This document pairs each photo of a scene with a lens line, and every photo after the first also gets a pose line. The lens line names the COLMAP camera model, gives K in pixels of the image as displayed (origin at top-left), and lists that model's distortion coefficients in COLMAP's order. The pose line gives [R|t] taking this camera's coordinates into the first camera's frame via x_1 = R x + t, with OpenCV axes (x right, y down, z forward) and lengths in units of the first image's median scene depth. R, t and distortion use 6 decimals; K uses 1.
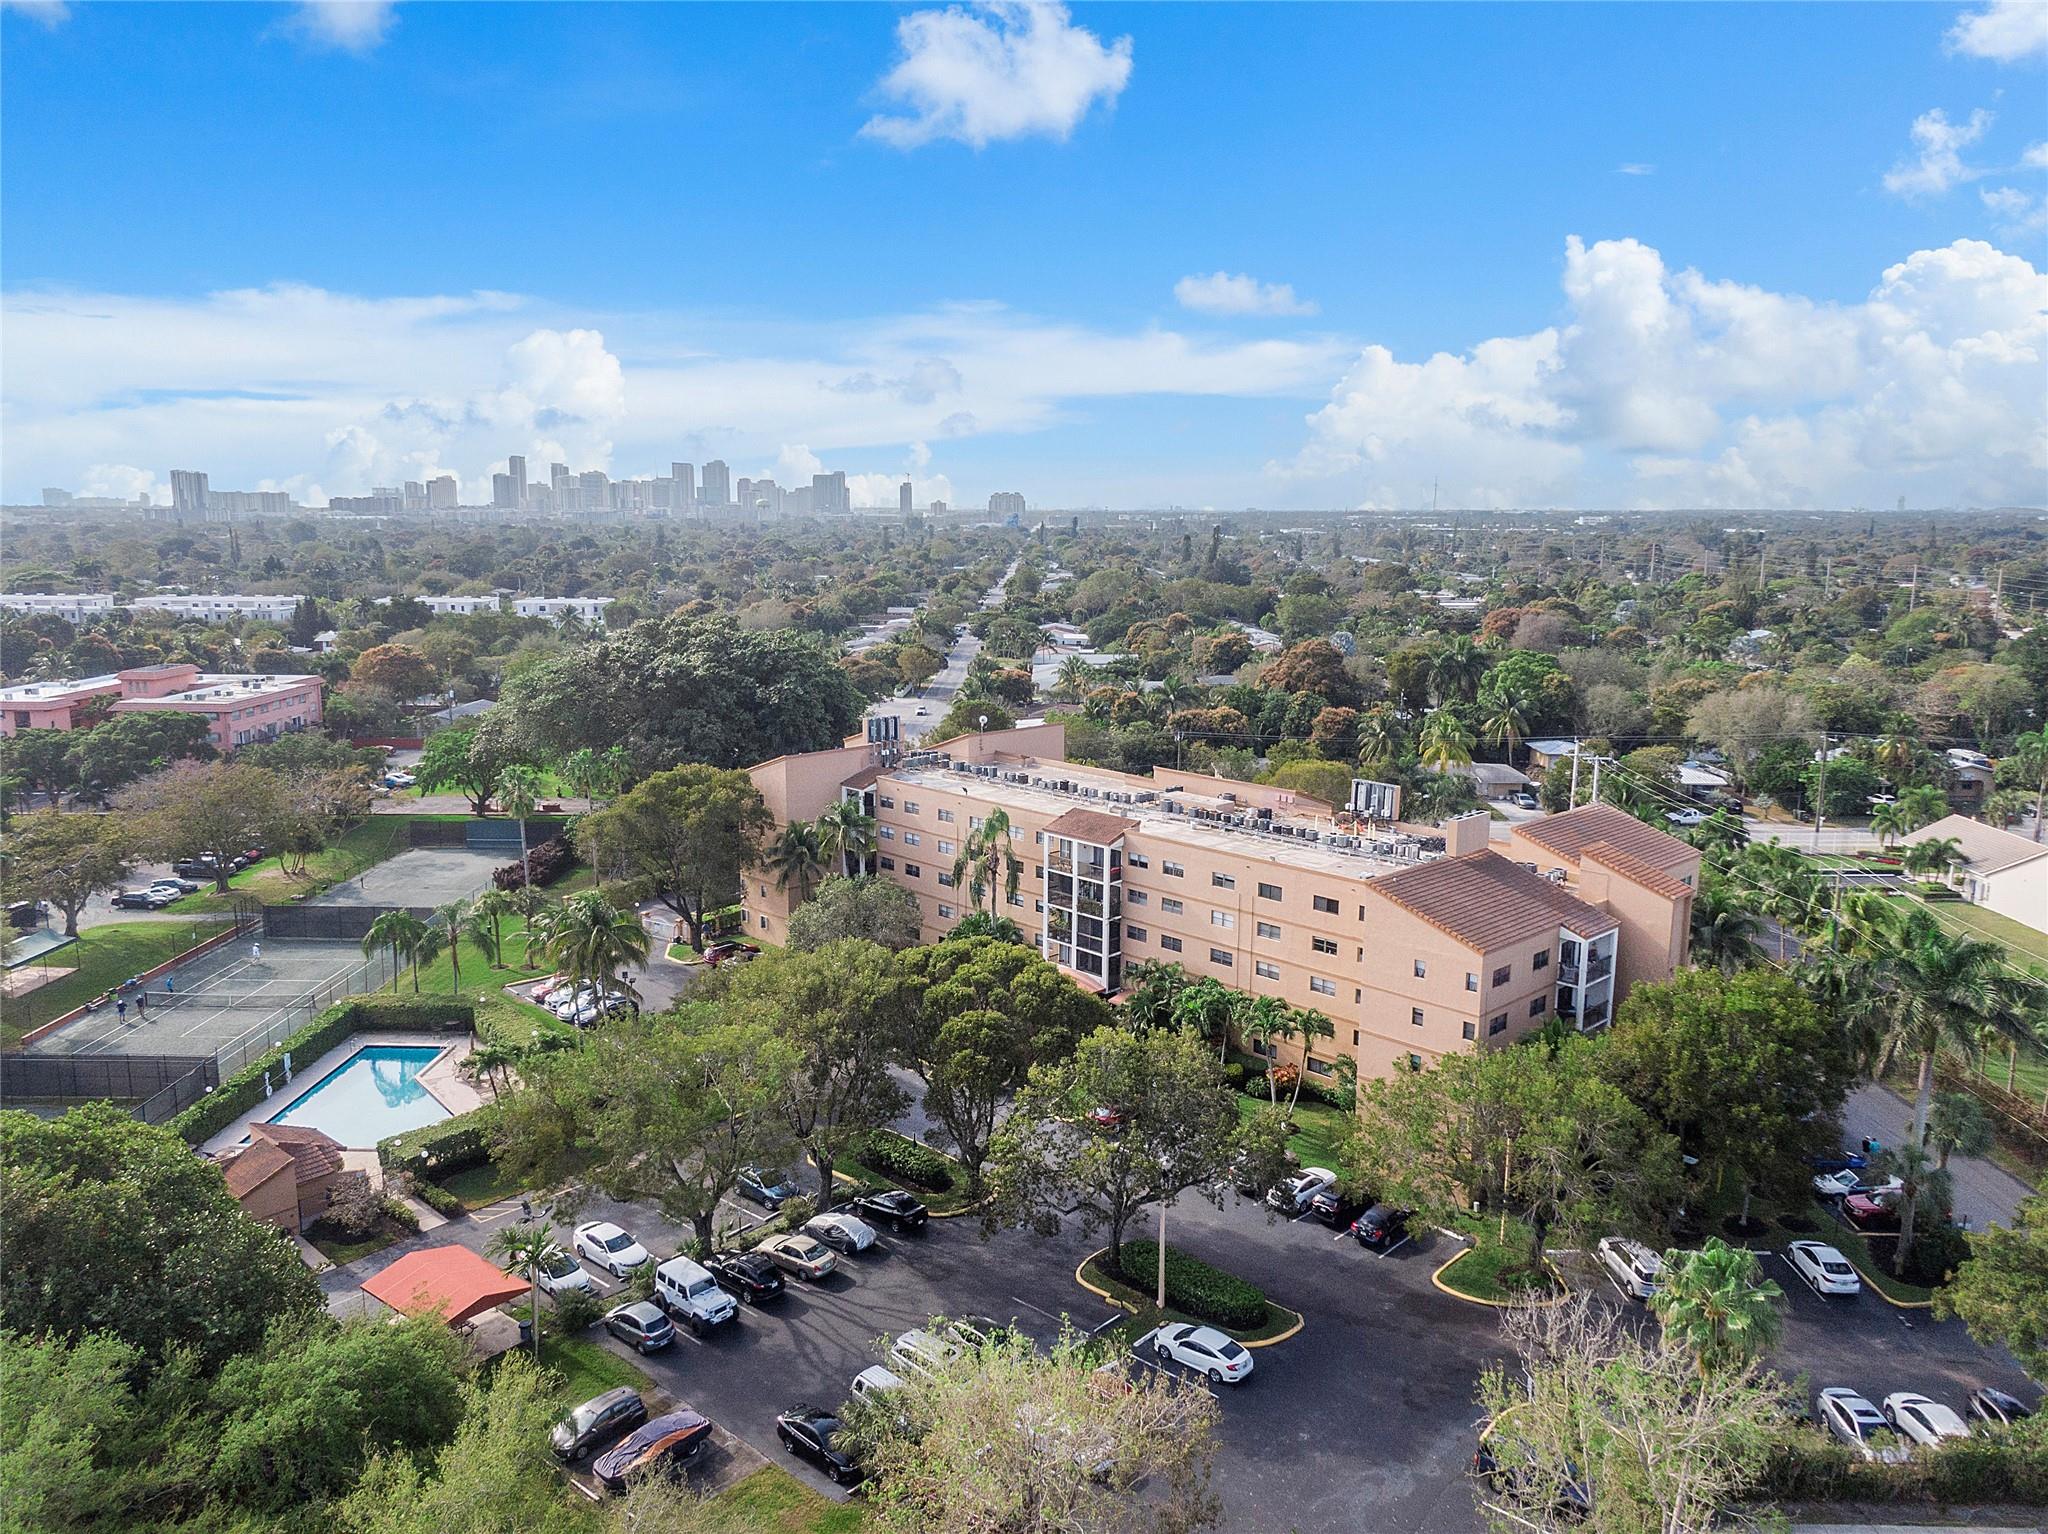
lens RADIAL K [[1463.9, 0, 1024.0], [0, 1463.9, 767.0], [0, 0, 1]] dist [0.032821, -0.041794]
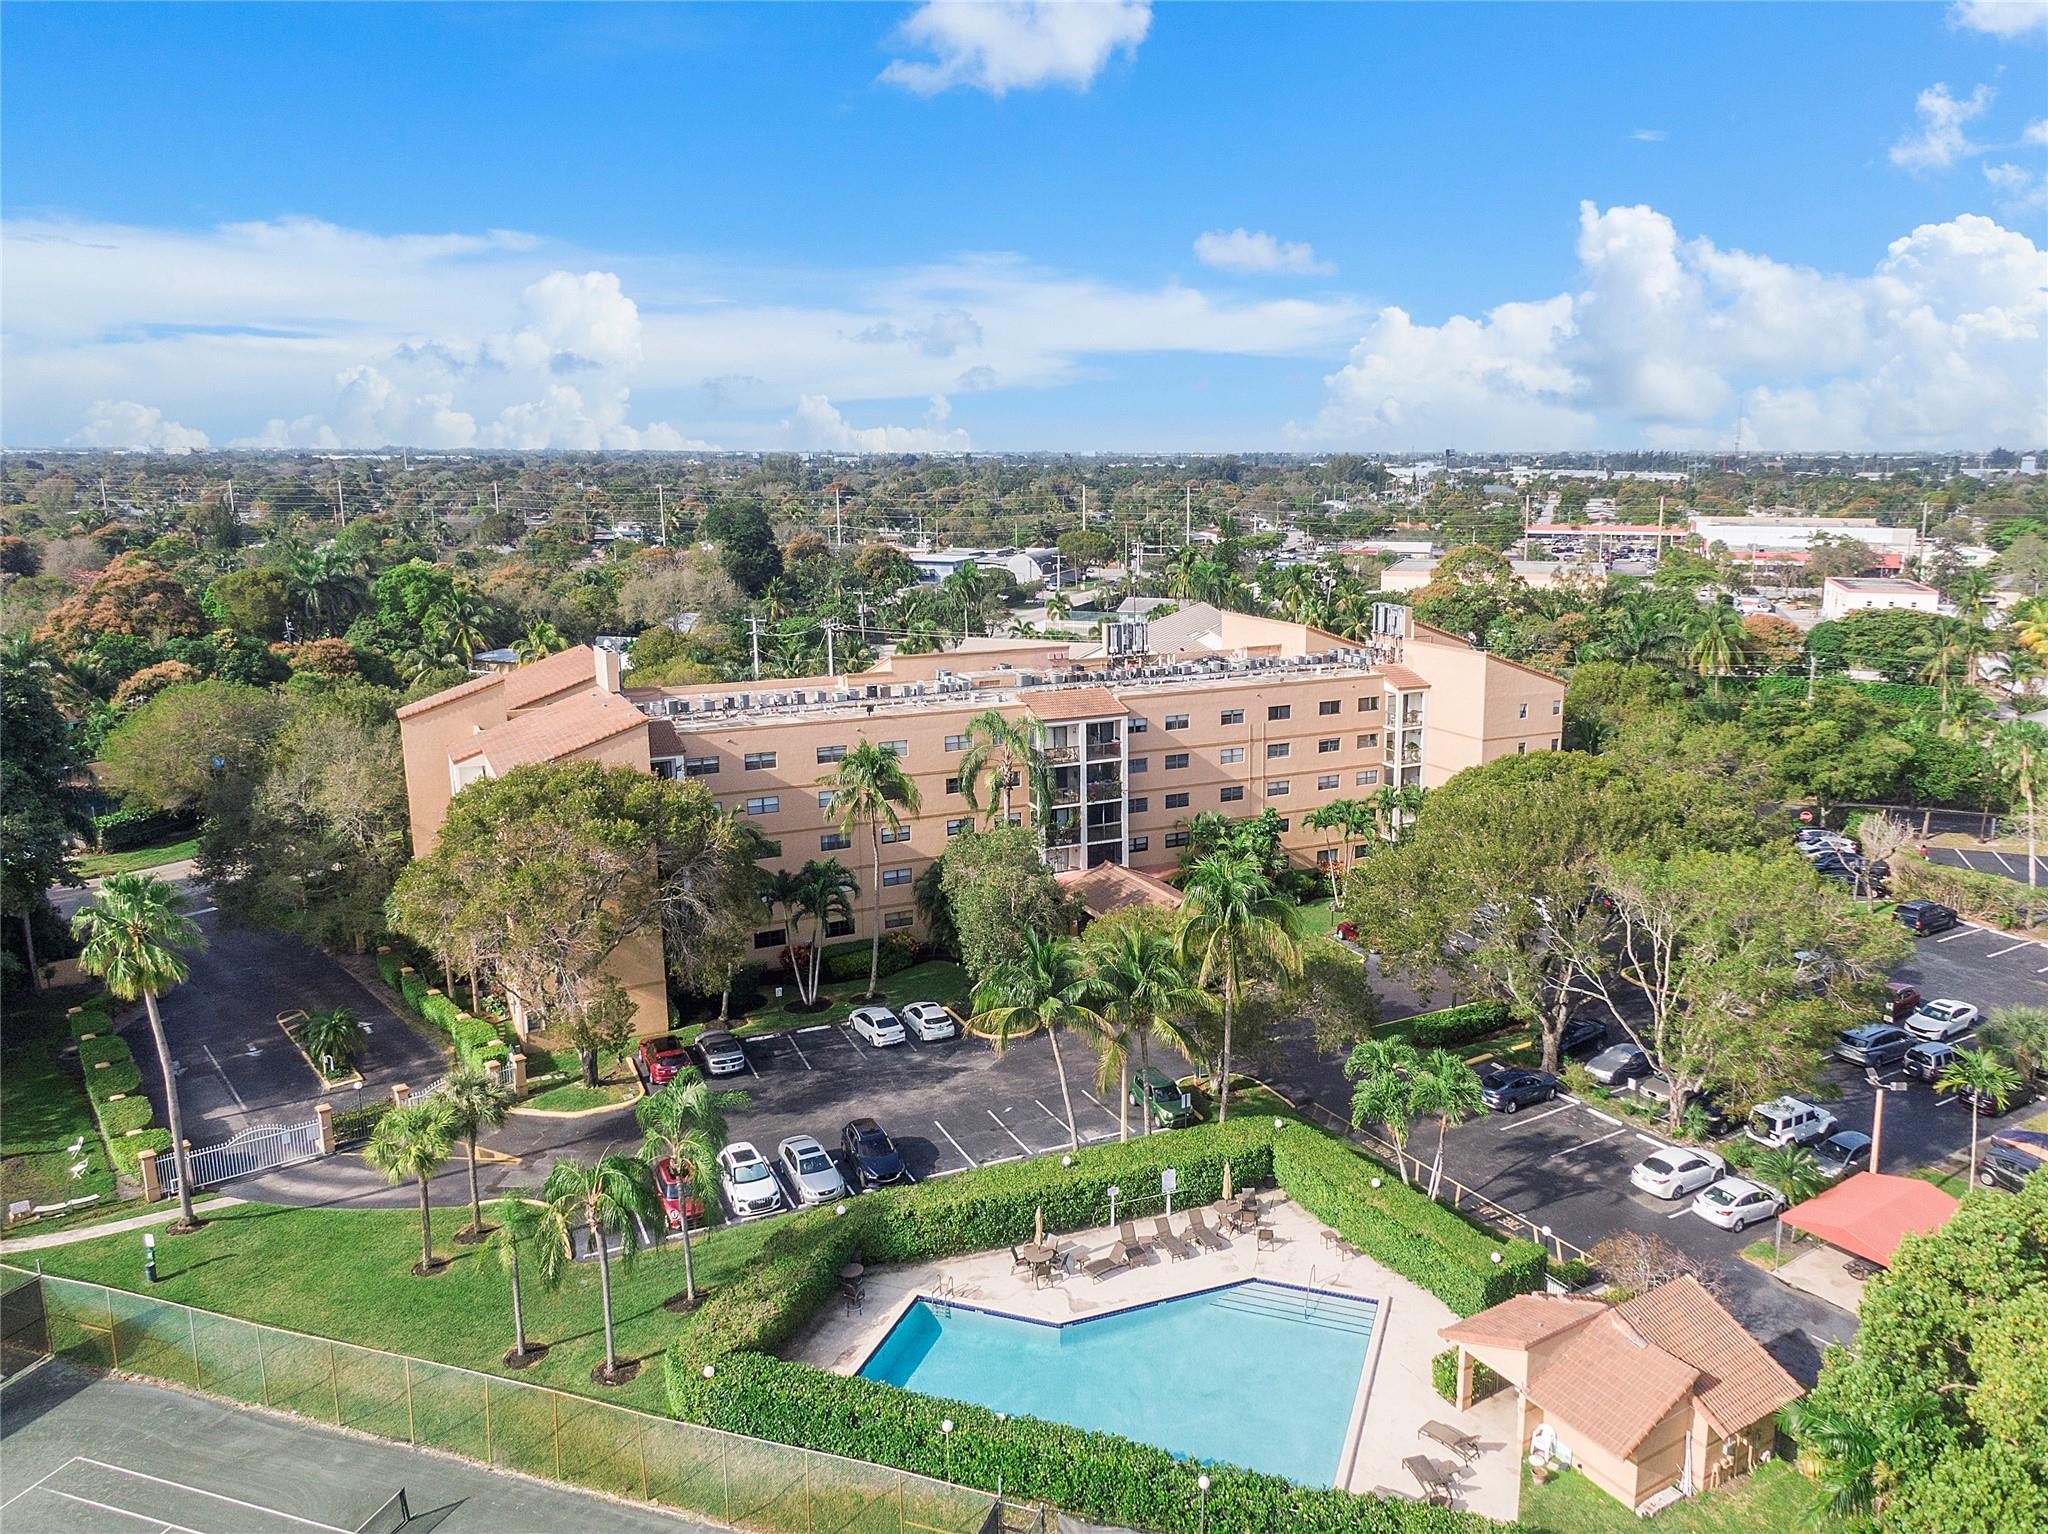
lens RADIAL K [[1518.1, 0, 1034.0], [0, 1518.1, 696.9], [0, 0, 1]] dist [0.042243, -0.073072]
pose [[0.288235, -0.157479, 0.944522, -0.890405], [0.168587, 0.979322, 0.111834, -0.076262], [-0.942602, 0.127000, 0.308824, 0.800099]]
